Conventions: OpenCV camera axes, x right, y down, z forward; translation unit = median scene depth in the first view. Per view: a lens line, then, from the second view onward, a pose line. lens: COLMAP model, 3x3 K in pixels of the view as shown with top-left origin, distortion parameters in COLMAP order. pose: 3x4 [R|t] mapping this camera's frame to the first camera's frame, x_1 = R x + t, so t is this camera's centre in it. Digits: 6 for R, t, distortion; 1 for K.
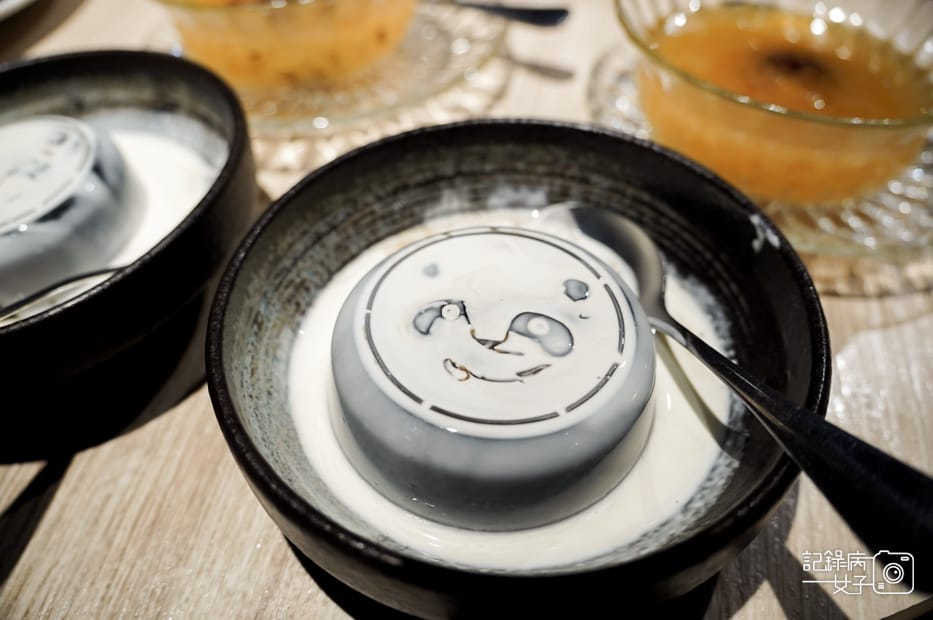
lens RADIAL K [[745.8, 0, 466.5], [0, 745.8, 310.0], [0, 0, 1]] dist [-0.204199, 0.136315]
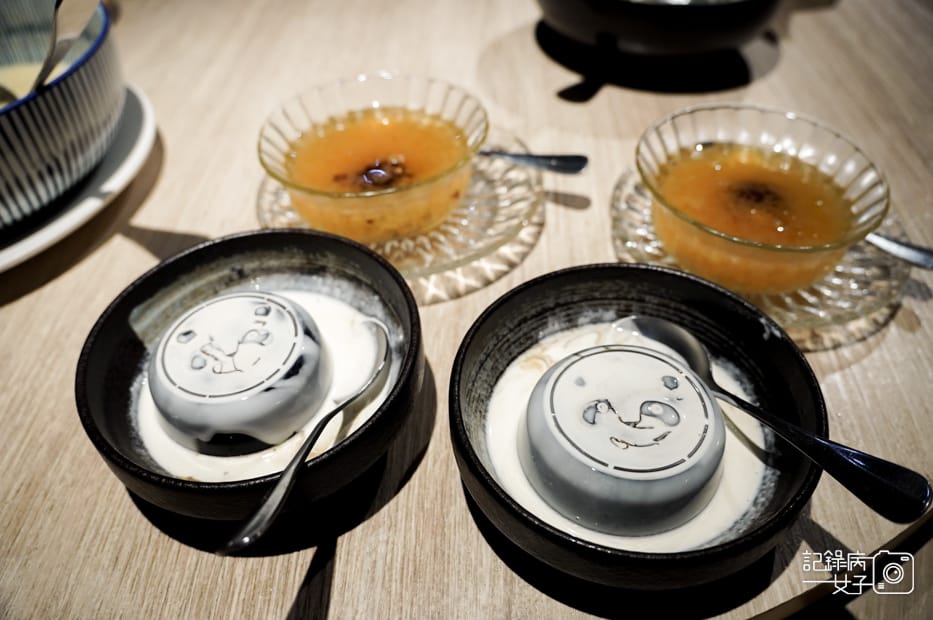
lens RADIAL K [[745.8, 0, 466.5], [0, 745.8, 310.0], [0, 0, 1]] dist [-0.204199, 0.136315]
pose [[0.986883, -0.120738, 0.107161, -0.383551], [0.126526, 0.990755, -0.048942, -0.138975], [-0.100261, 0.061859, 0.993036, -0.488071]]
